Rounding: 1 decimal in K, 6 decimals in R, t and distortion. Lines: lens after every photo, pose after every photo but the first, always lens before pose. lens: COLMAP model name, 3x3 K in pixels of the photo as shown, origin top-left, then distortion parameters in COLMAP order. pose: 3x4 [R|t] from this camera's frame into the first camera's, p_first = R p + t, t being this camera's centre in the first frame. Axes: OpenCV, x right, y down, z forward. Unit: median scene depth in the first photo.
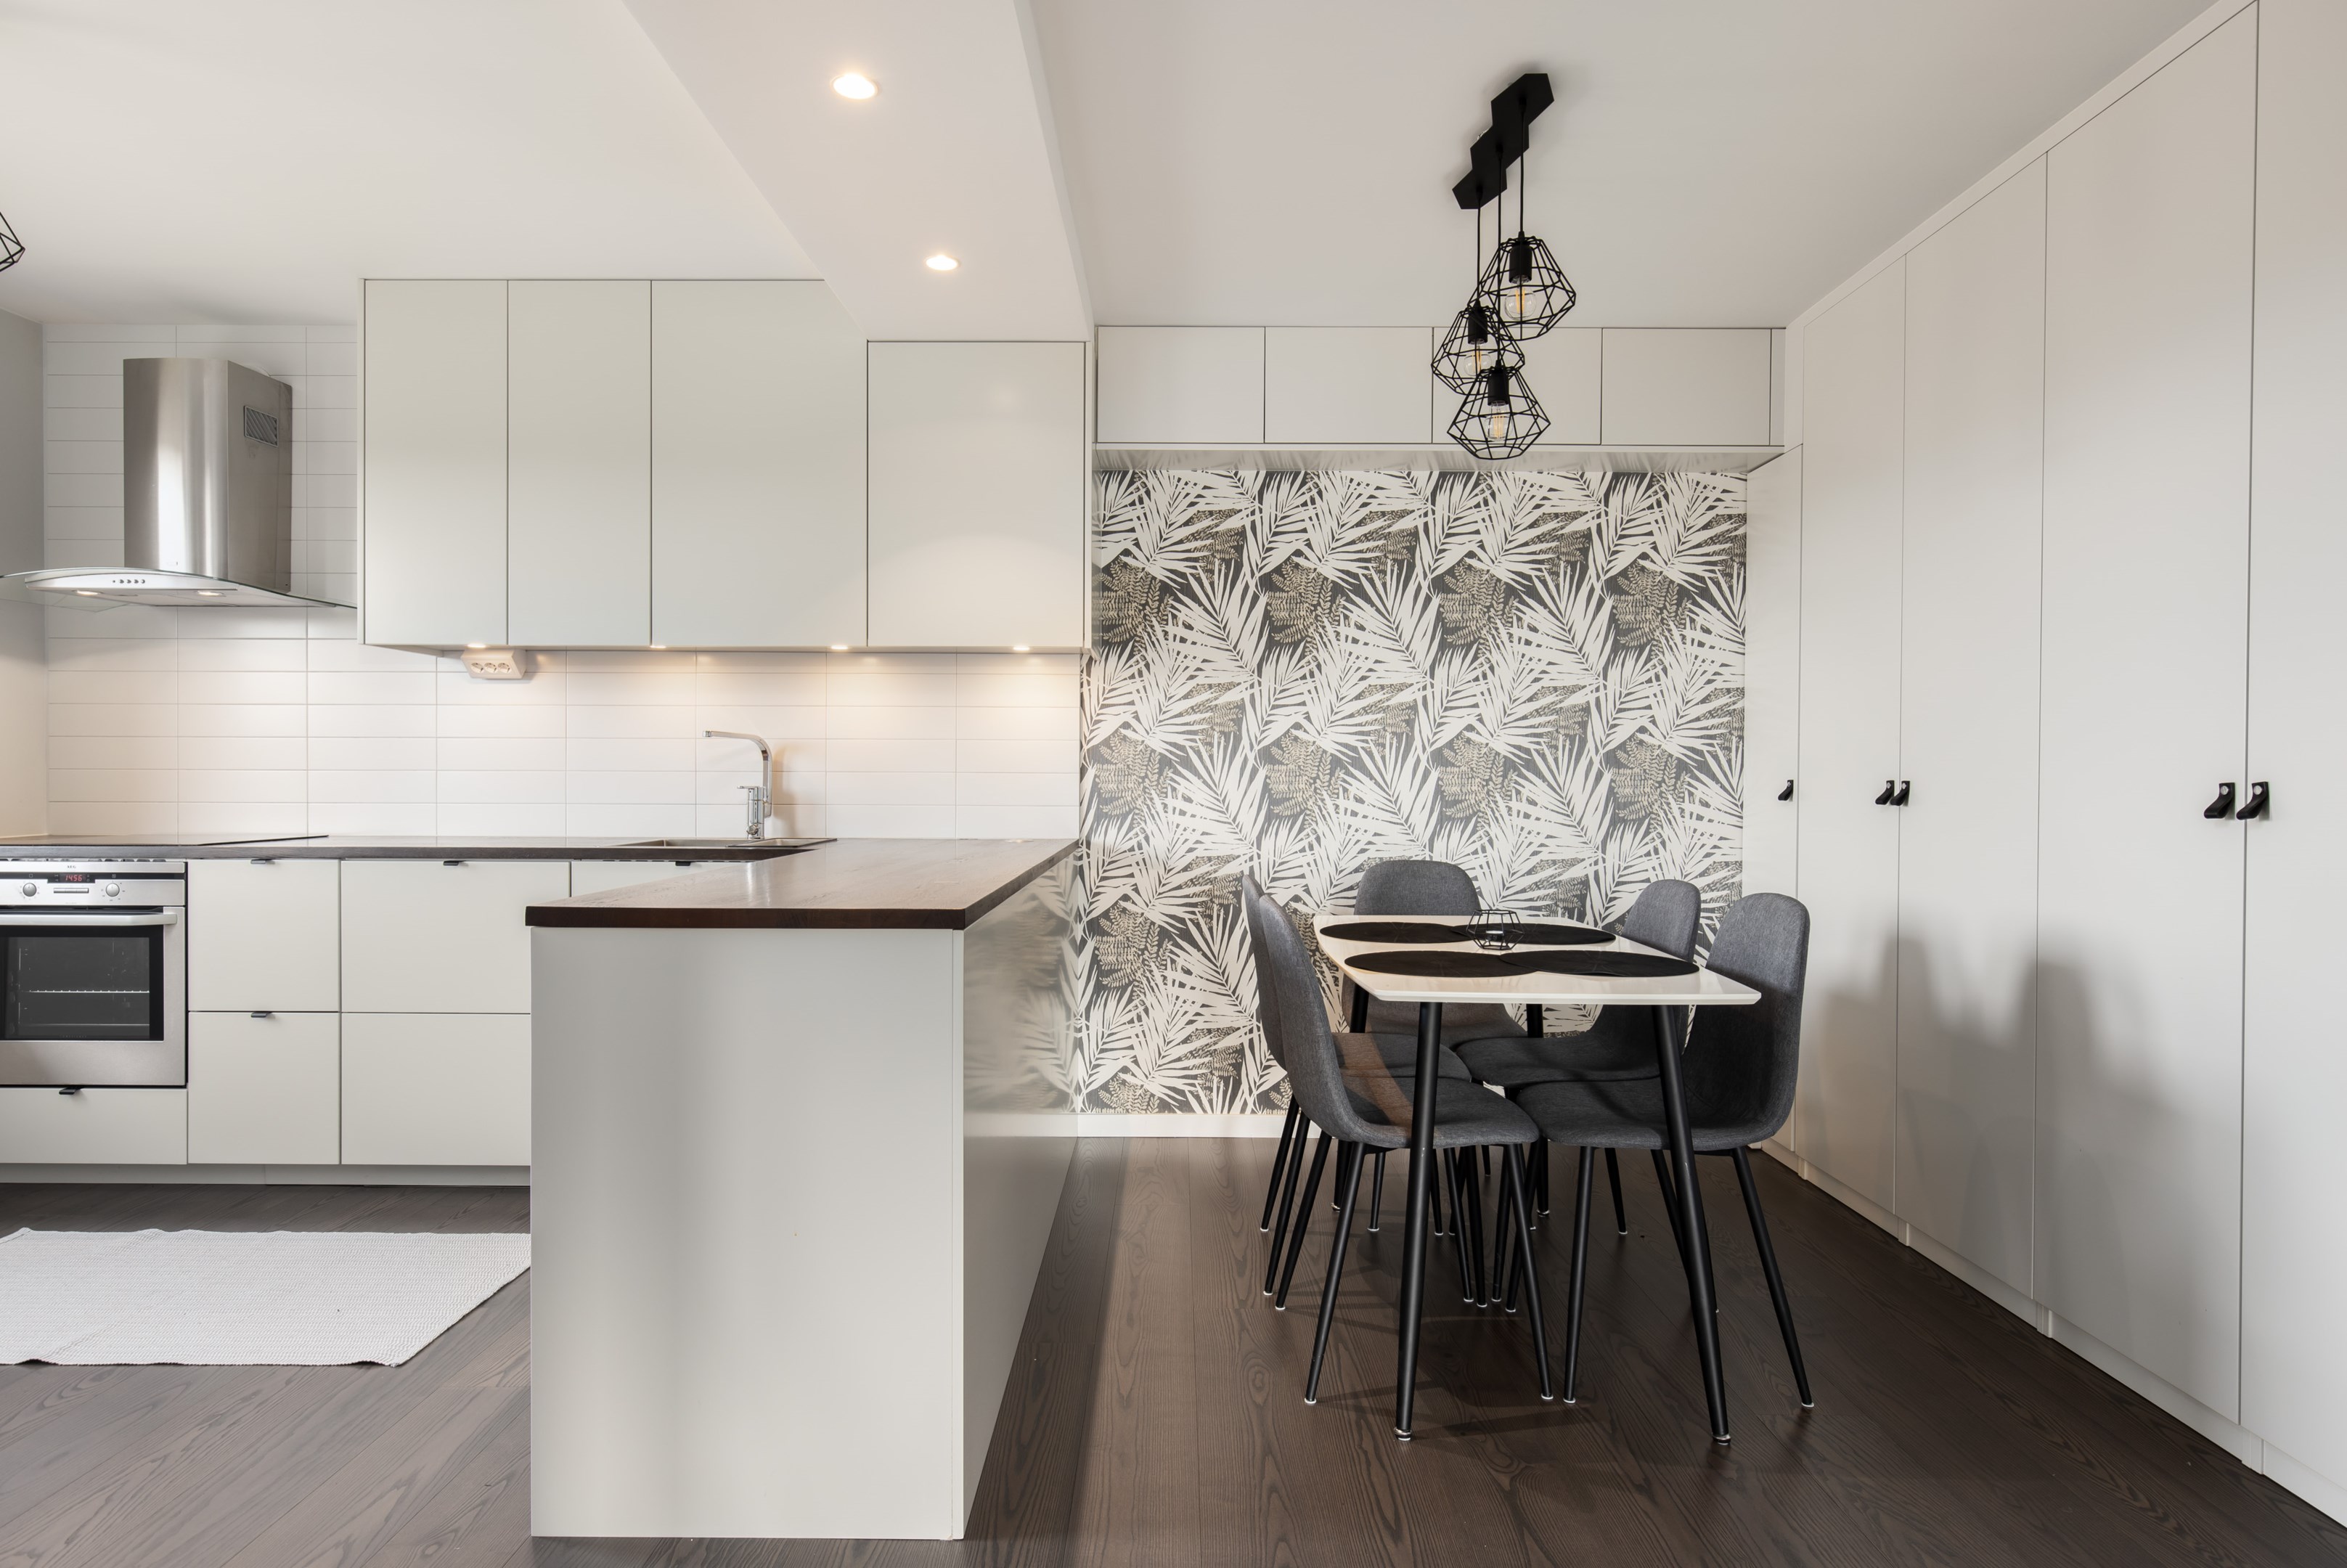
lens RADIAL K [[1265.1, 0, 1167.0], [0, 1265.1, 786.7], [0, 0, 1]] dist [-0.000441, -0.000683]
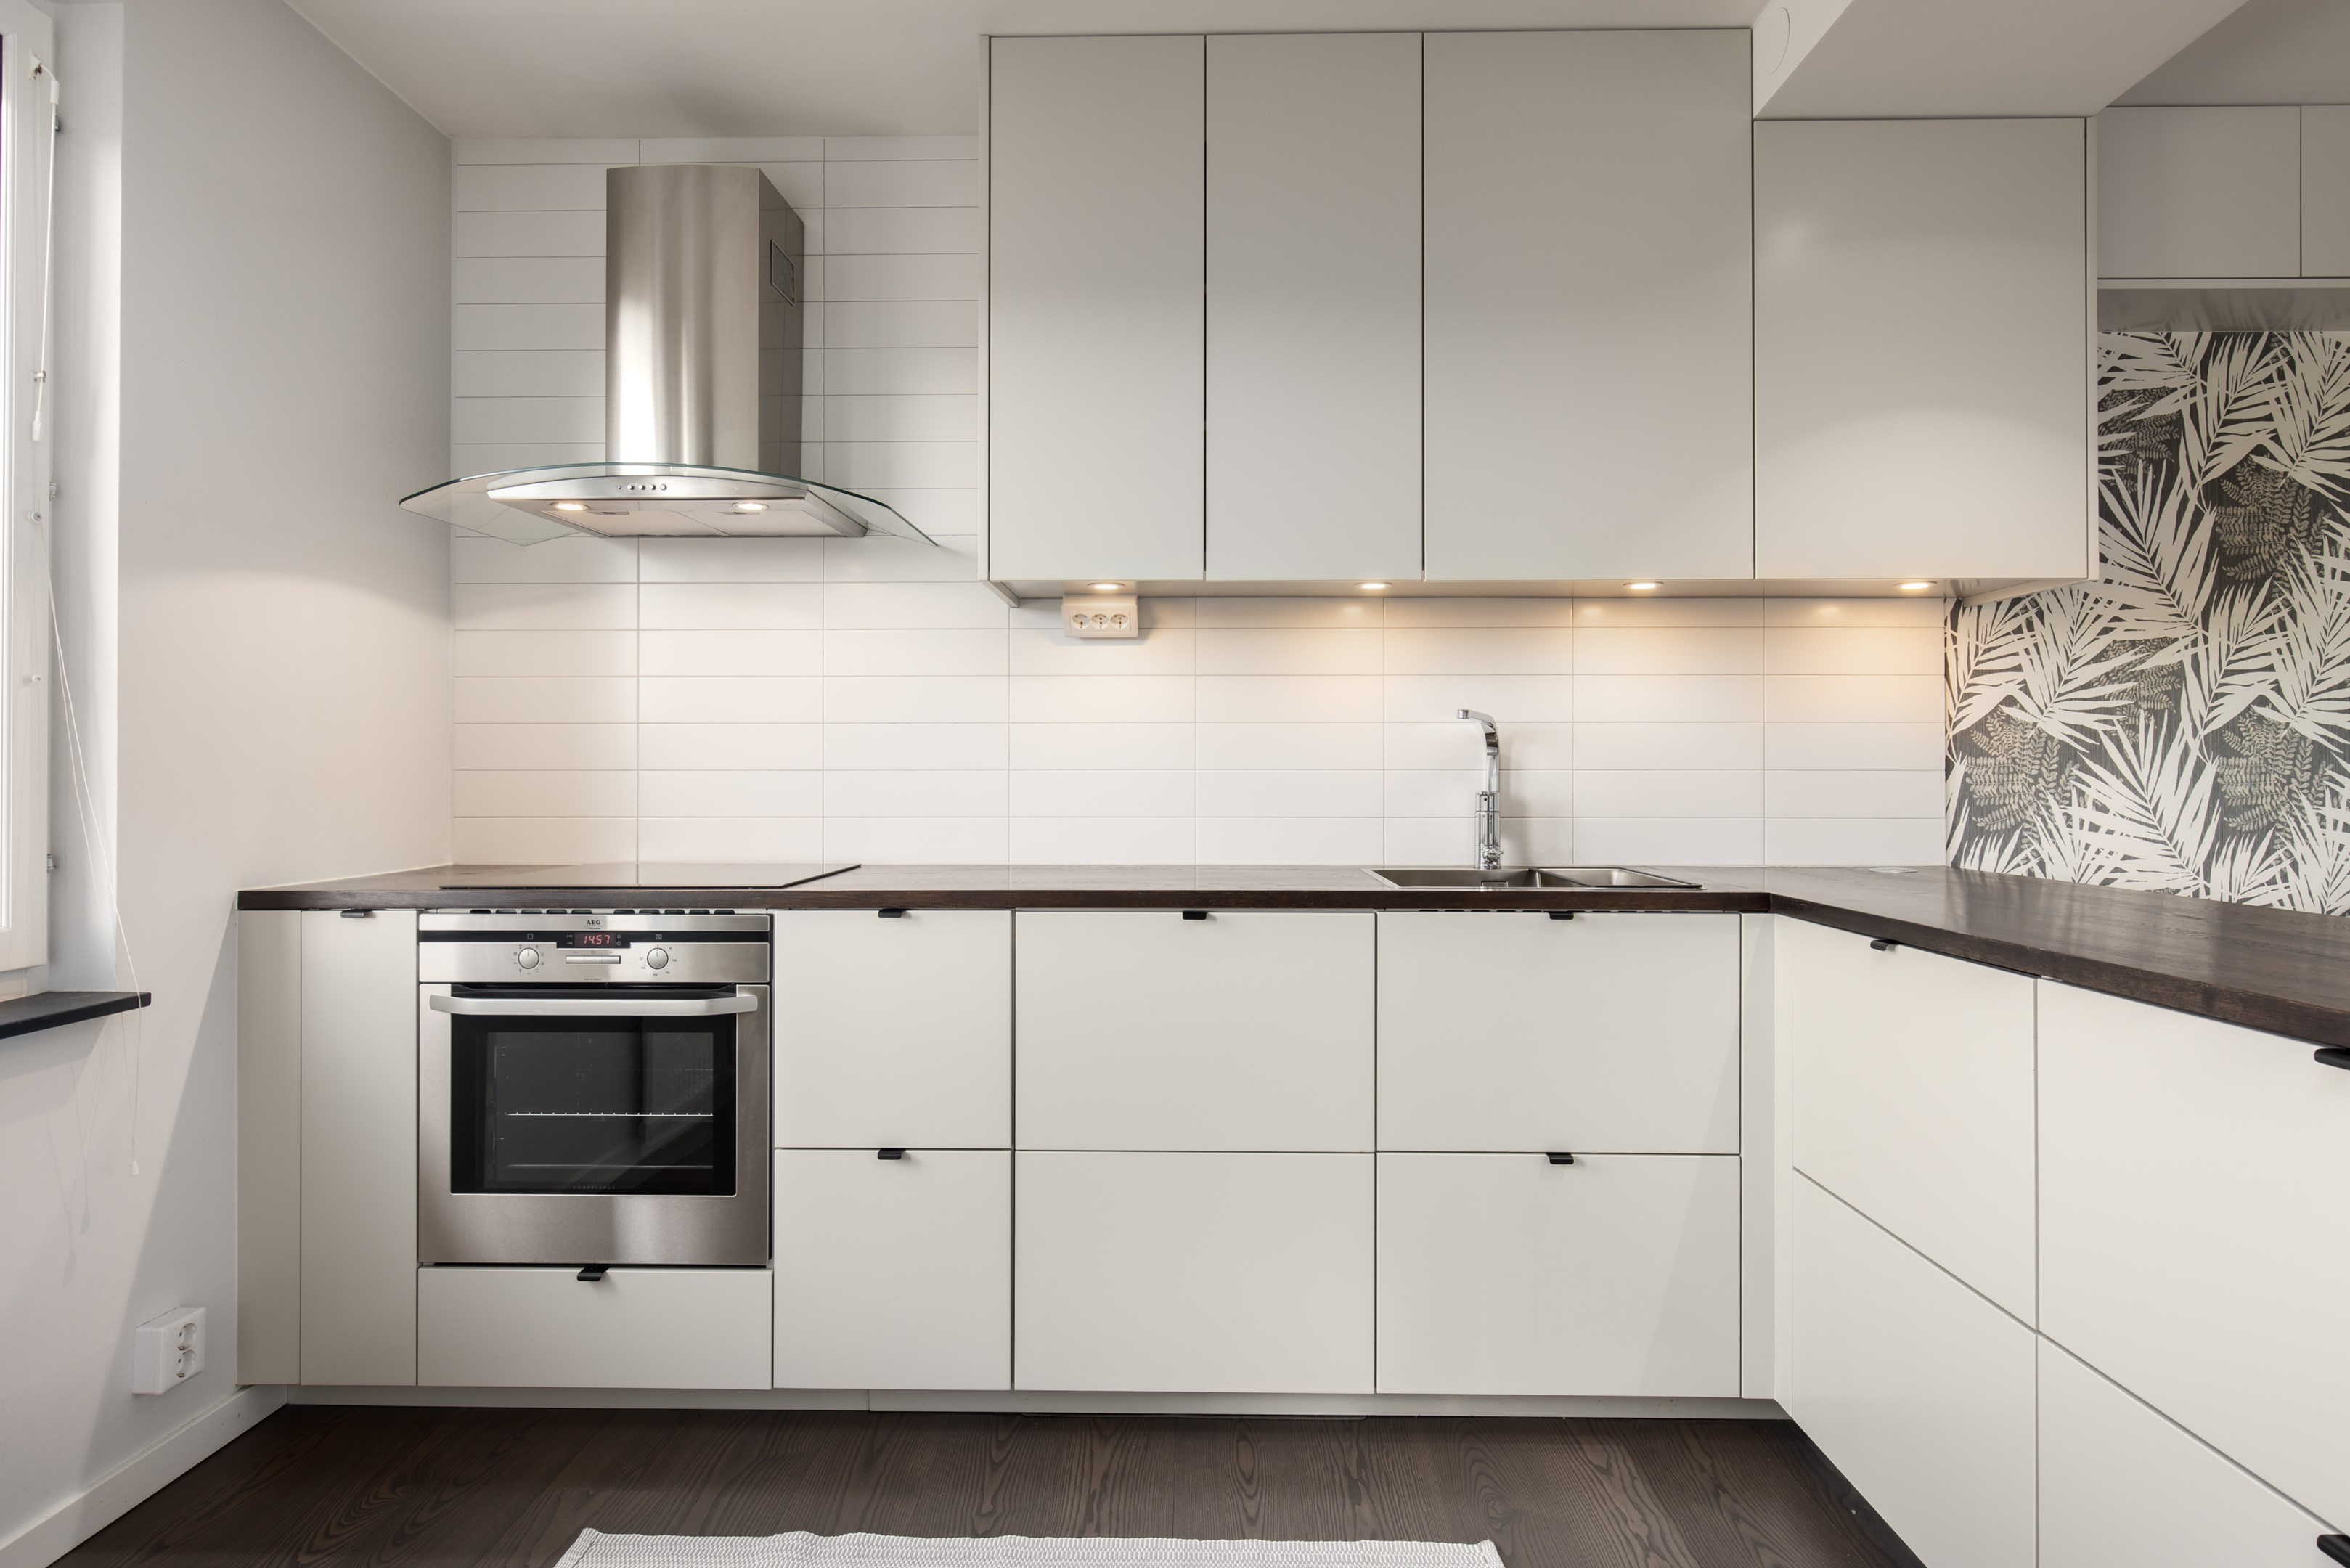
lens RADIAL K [[1266.6, 0, 1189.0], [0, 1266.6, 762.8], [0, 0, 1]] dist [-0.000441, -0.000683]
pose [[0.999918, -0.004155, -0.012091, -0.473017], [0.003953, 0.999853, -0.016705, -0.005030], [0.012159, 0.016656, 0.999787, 0.305572]]
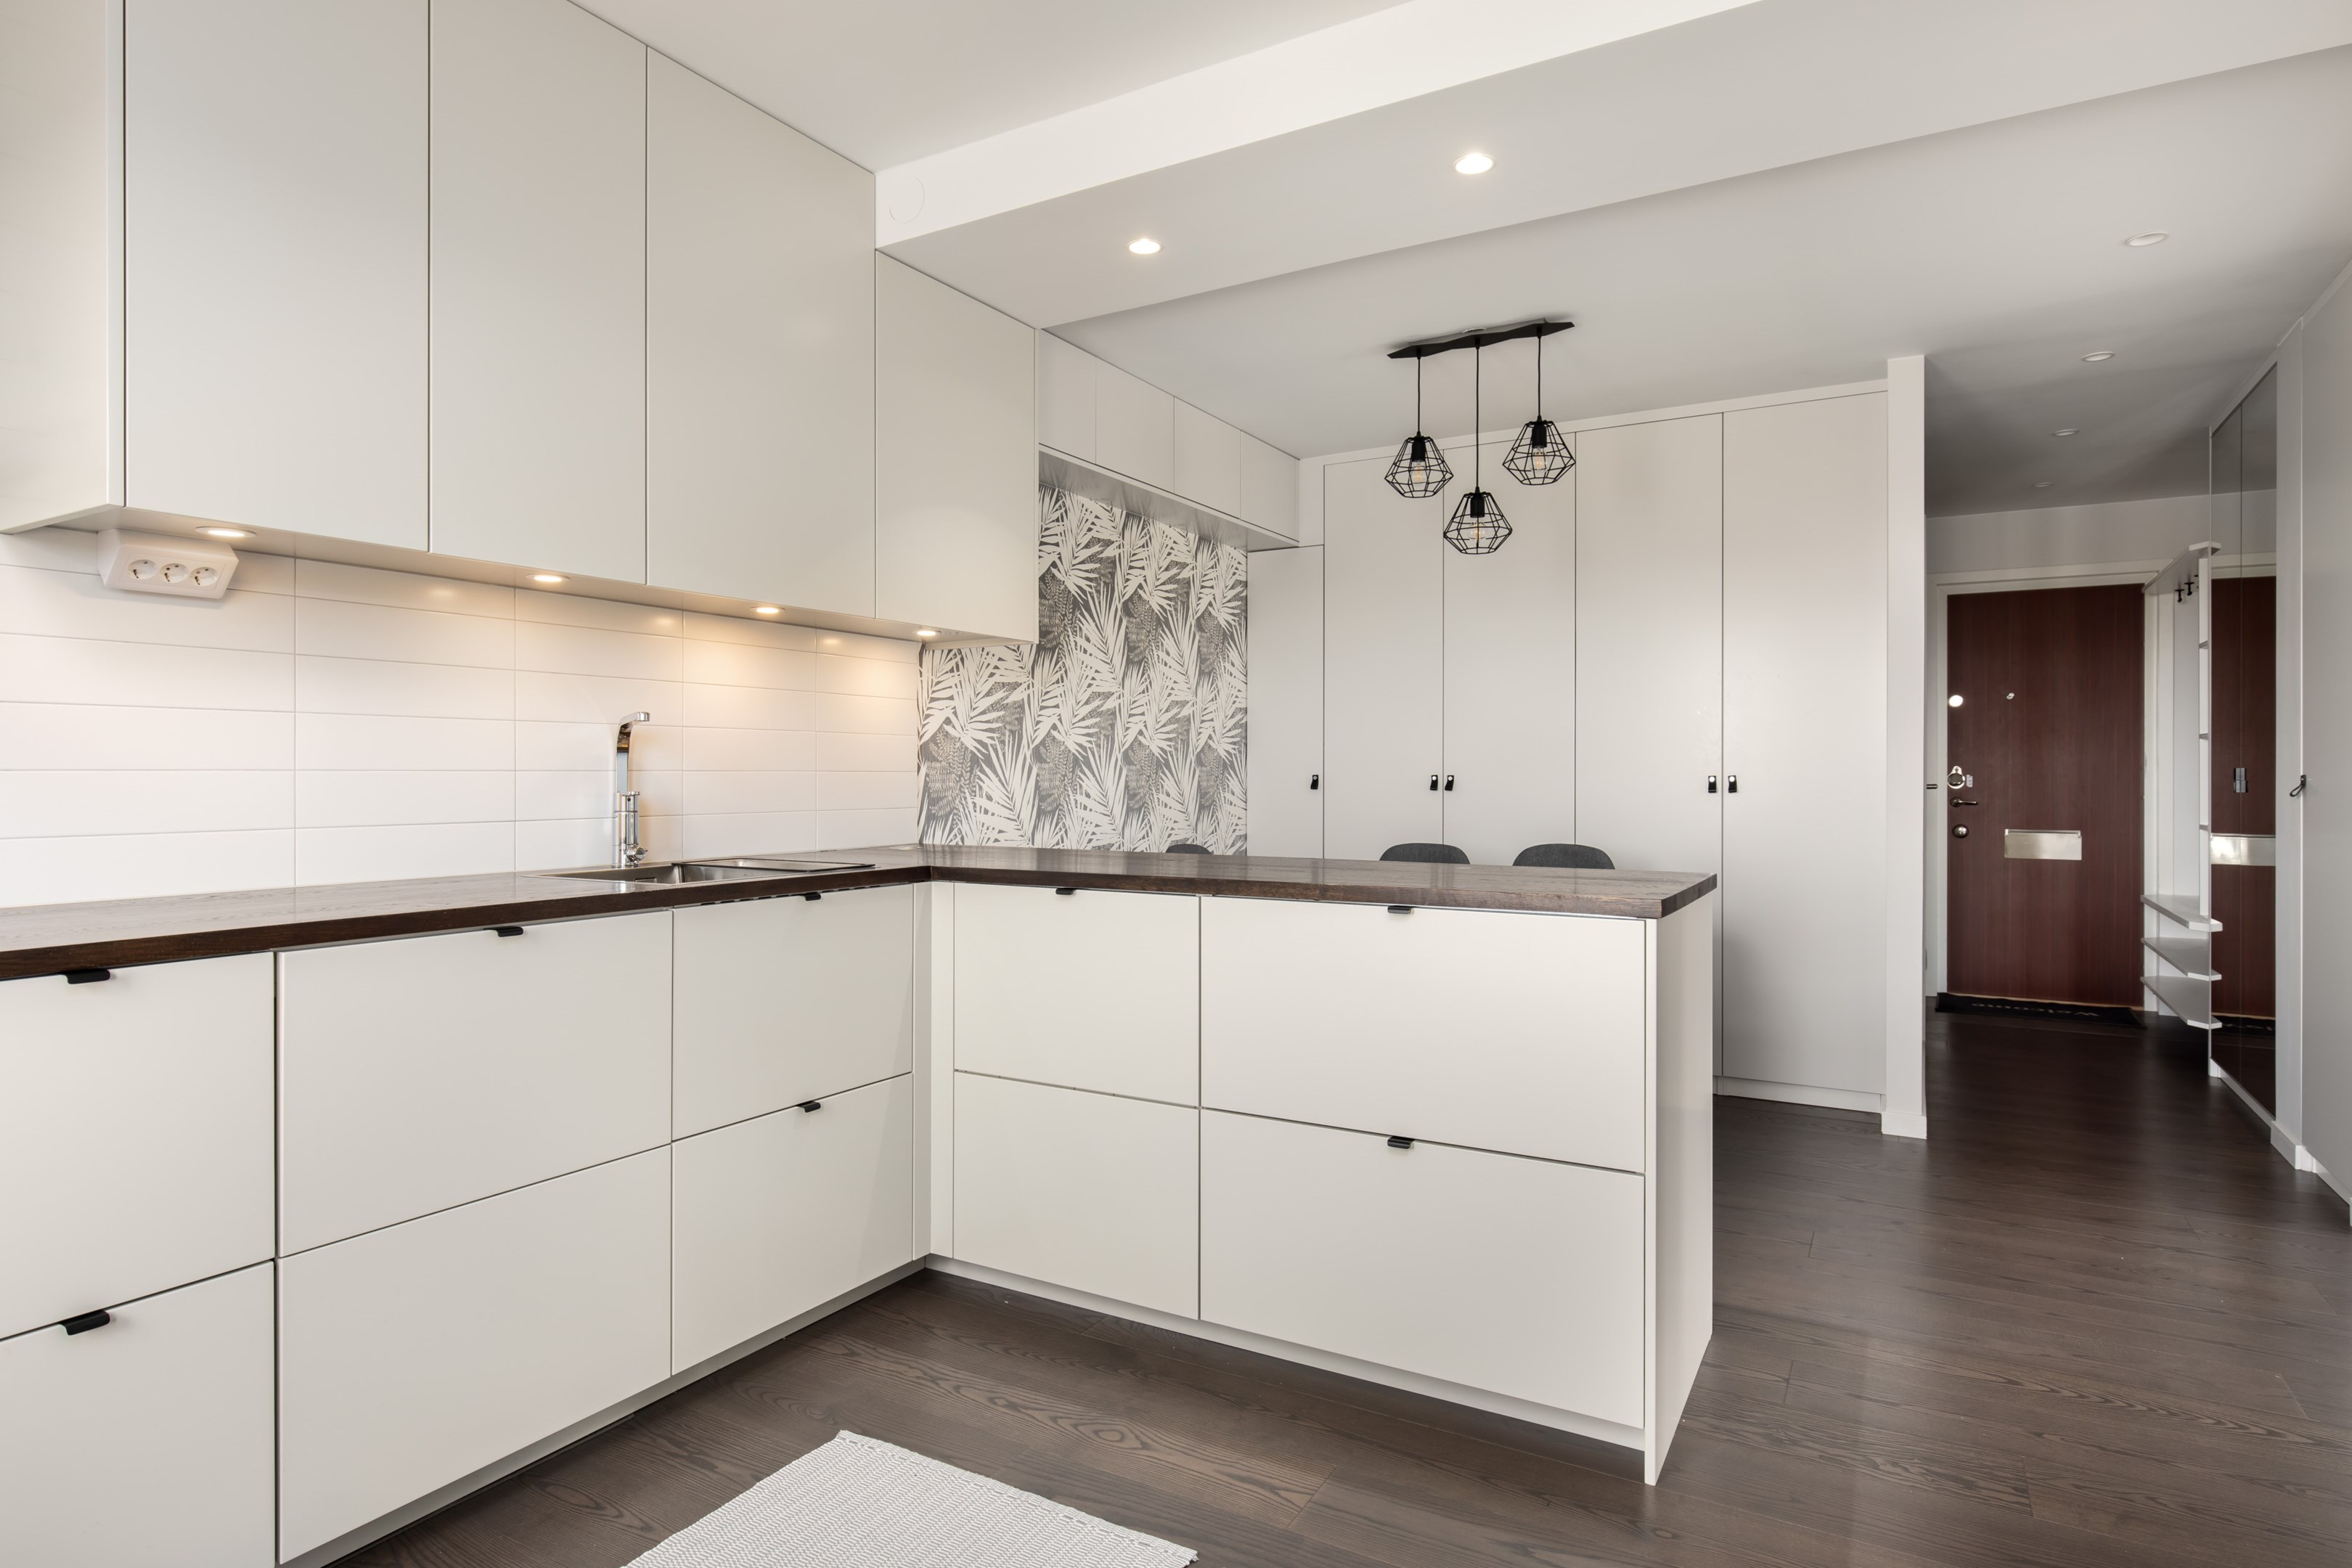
lens RADIAL K [[1267.8, 0, 1179.1], [0, 1267.8, 770.7], [0, 0, 1]] dist [-0.000441, -0.000683]
pose [[0.497796, -0.003082, 0.867288, -0.772778], [0.010826, 0.999938, -0.002660, -0.006901], [-0.867226, 0.010714, 0.497799, 0.377790]]
